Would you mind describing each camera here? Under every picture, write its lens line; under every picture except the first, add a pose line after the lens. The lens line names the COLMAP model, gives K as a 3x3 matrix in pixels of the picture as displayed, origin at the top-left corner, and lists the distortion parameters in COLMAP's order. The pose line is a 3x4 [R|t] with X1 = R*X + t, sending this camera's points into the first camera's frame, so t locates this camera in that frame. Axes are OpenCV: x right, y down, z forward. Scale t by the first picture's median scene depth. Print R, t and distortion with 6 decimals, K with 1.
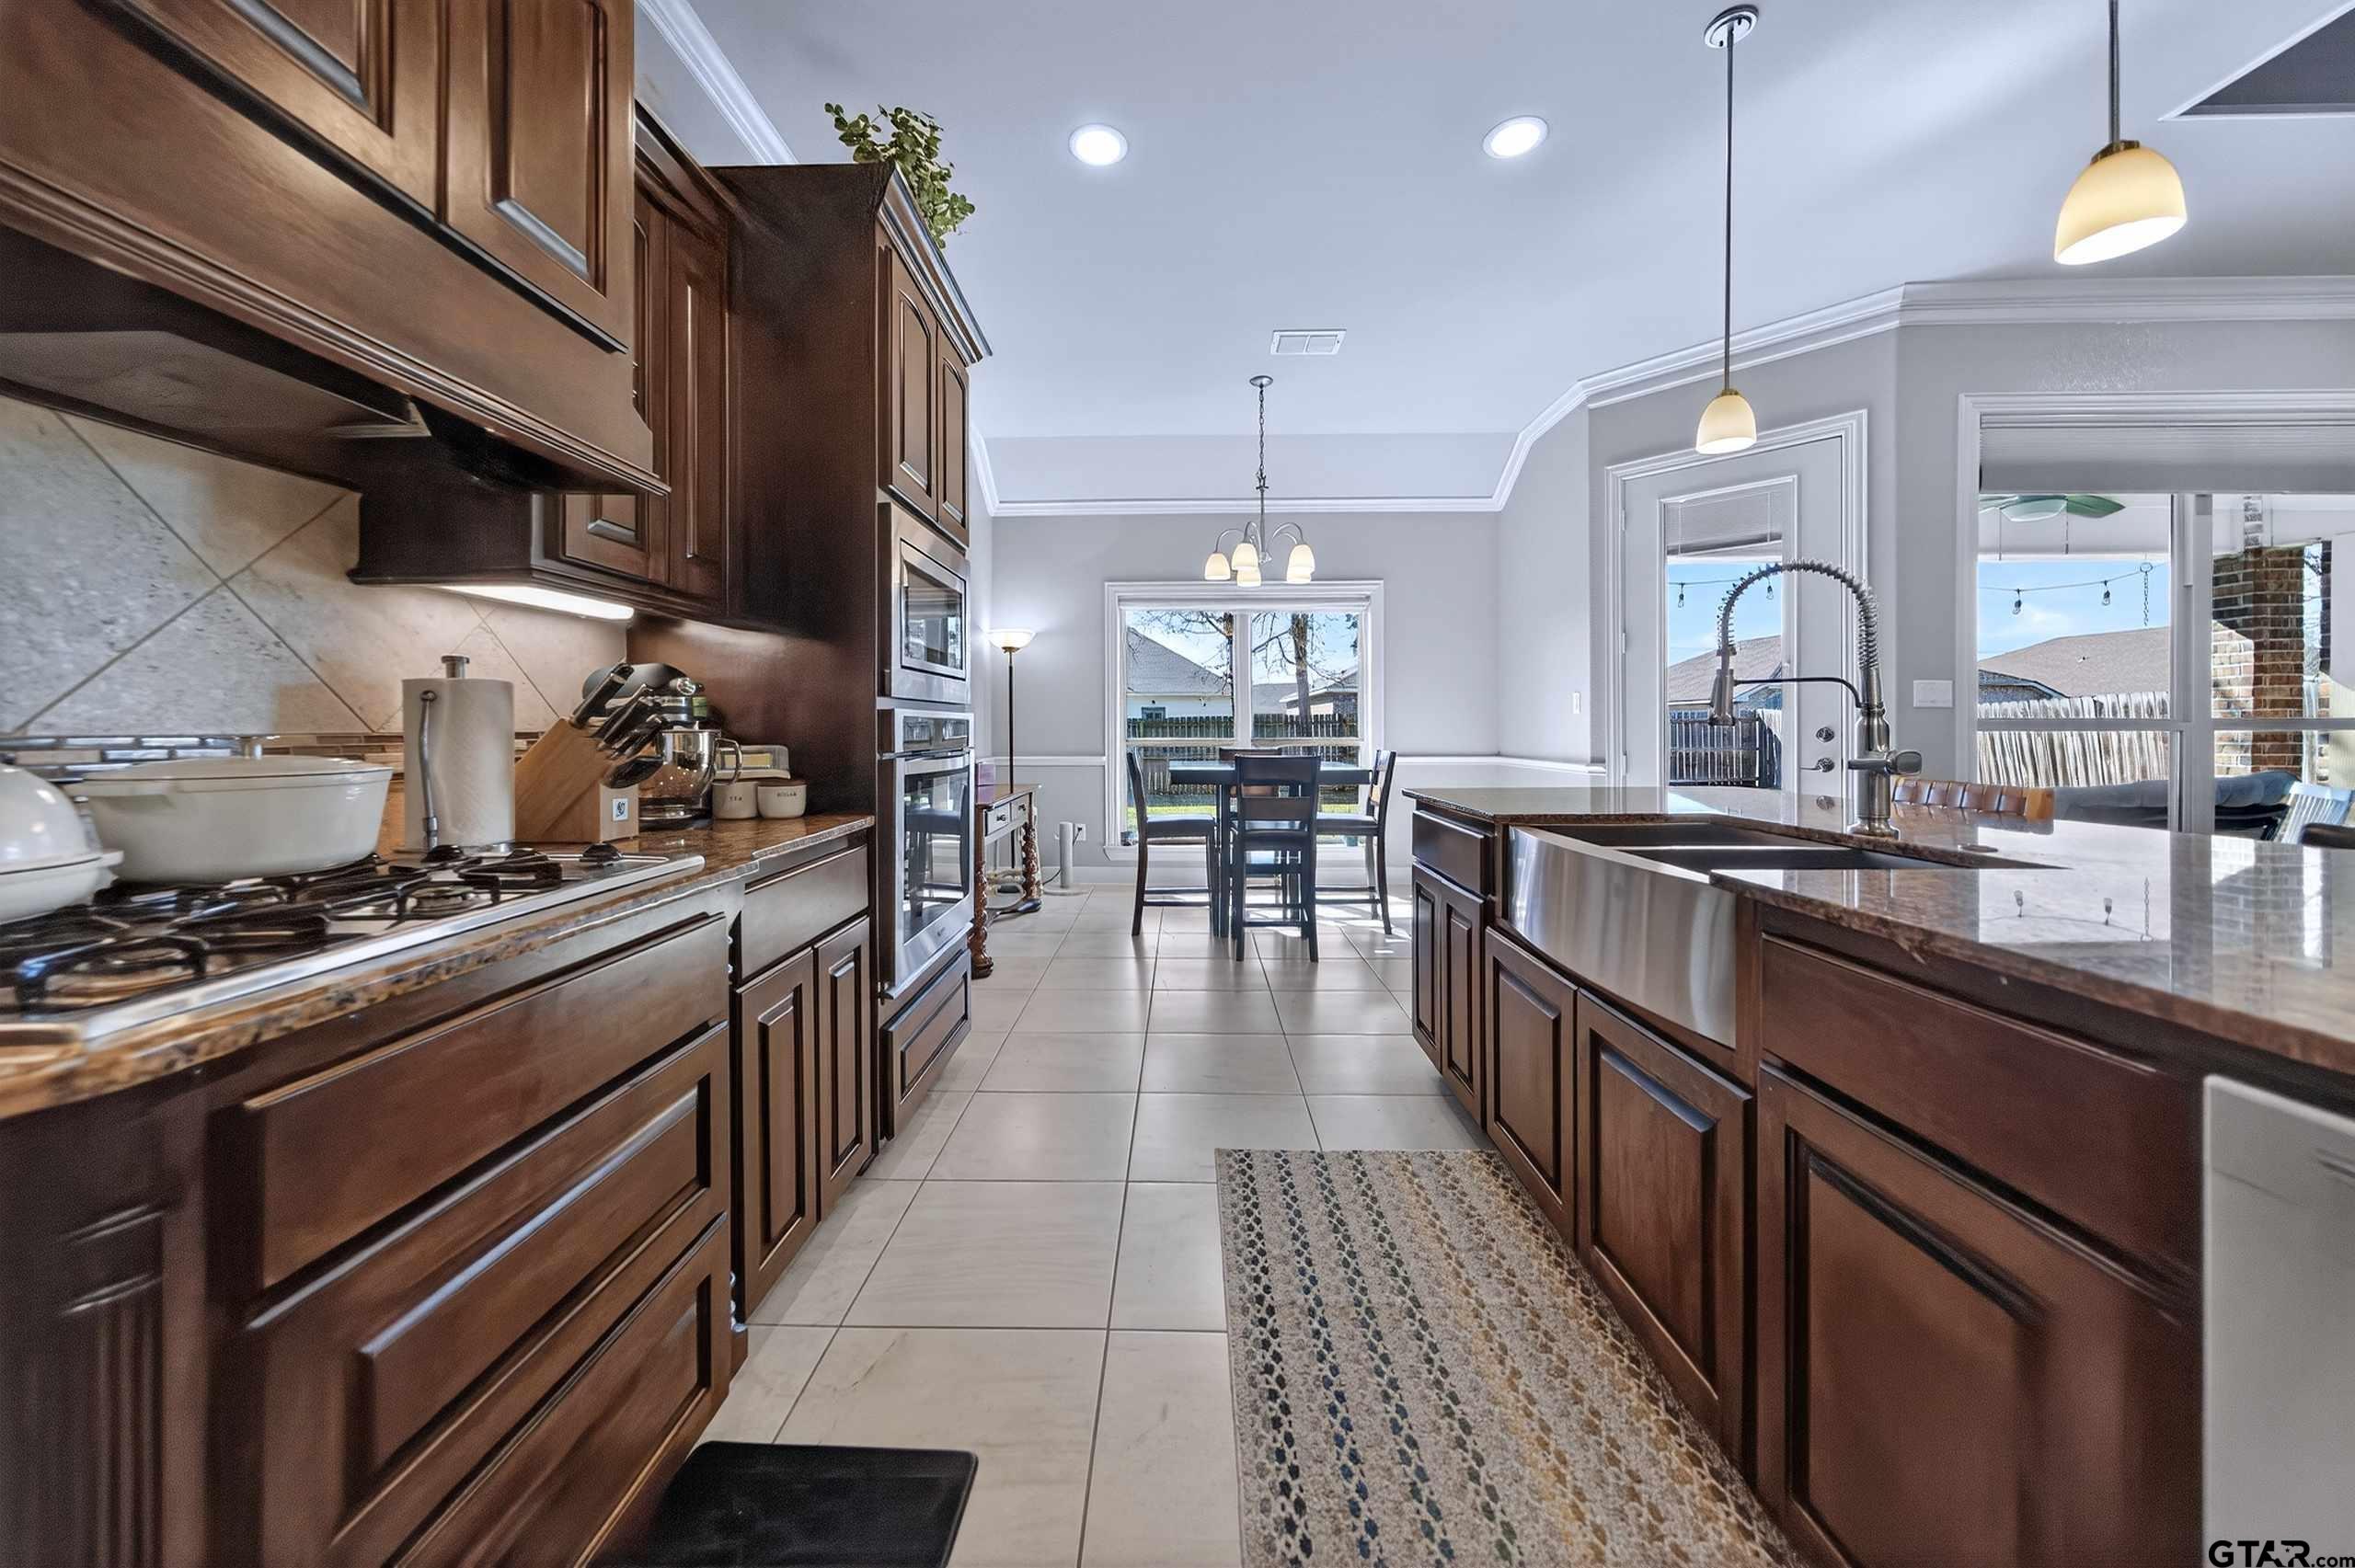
lens RADIAL K [[826.5, 0, 1177.5], [0, 826.5, 730.9], [0, 0, 1]] dist [-0.000111, 0.000074]
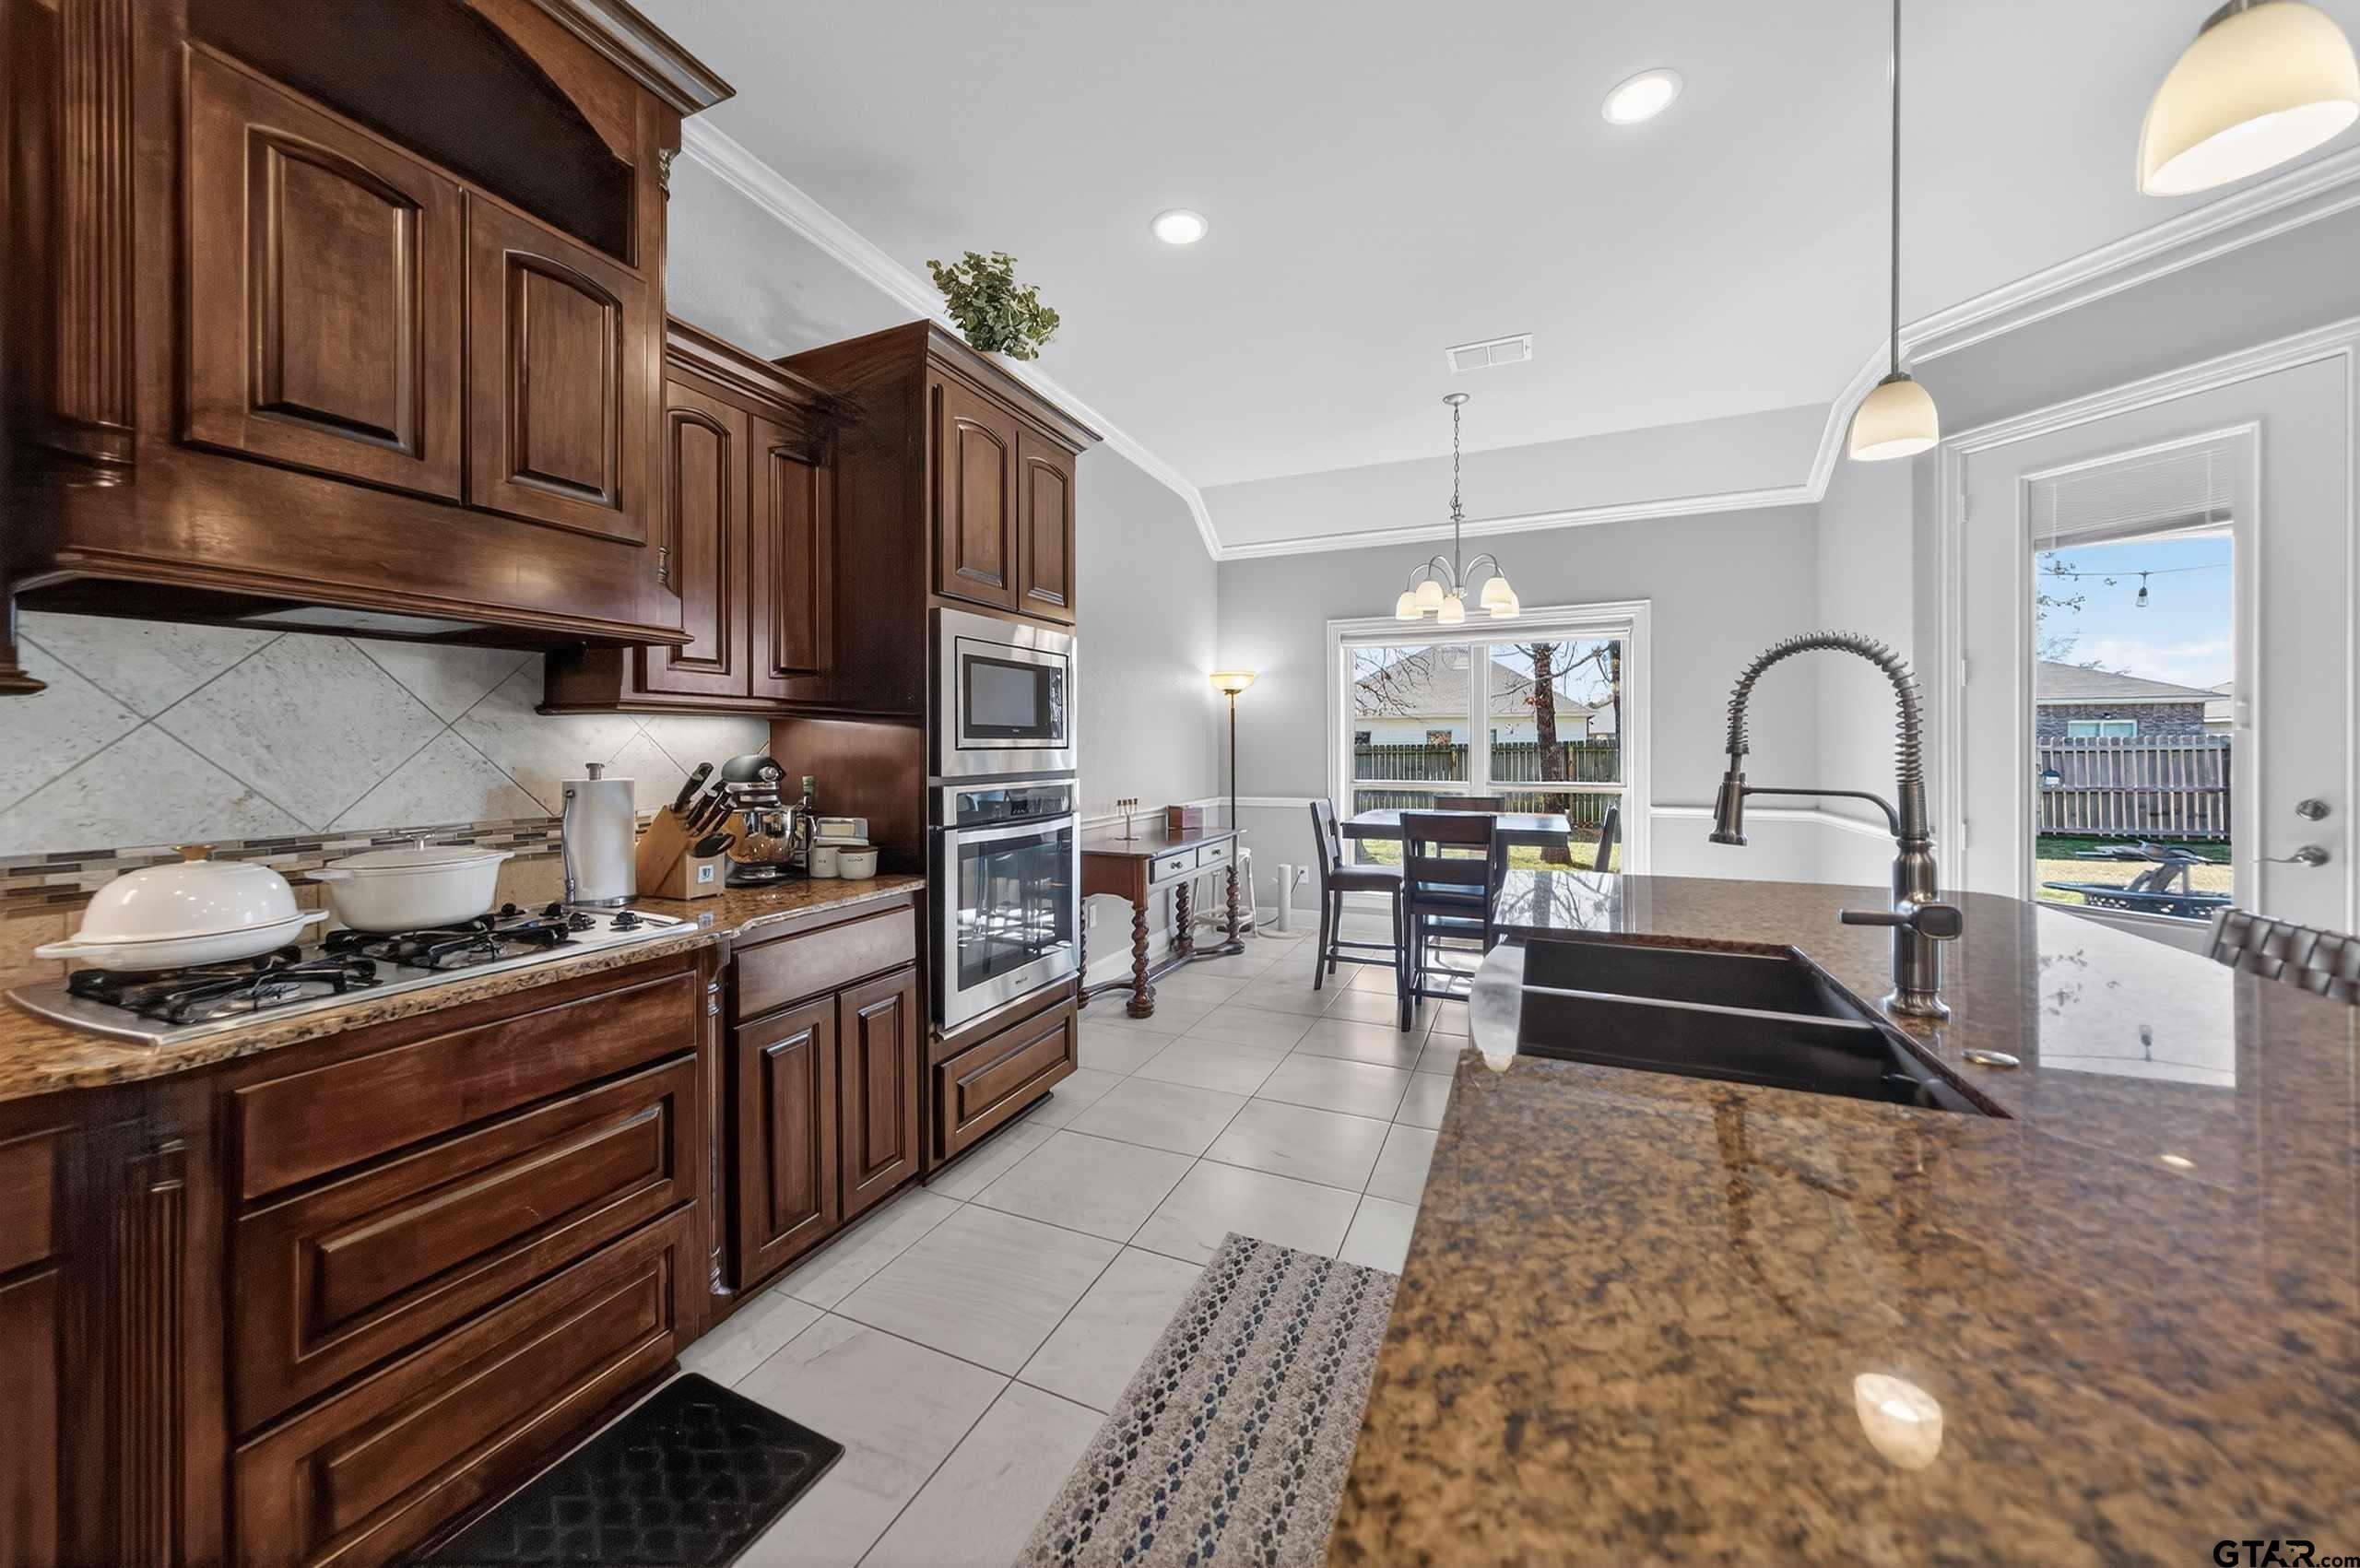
lens RADIAL K [[842.2, 0, 1177.9], [0, 842.2, 753.3], [0, 0, 1]] dist [0.000061, 0.000060]
pose [[0.919476, 0.003770, -0.393129, 0.492050], [-0.002185, 0.999988, 0.004479, -0.094840], [0.393141, -0.003260, 0.919472, 0.059483]]
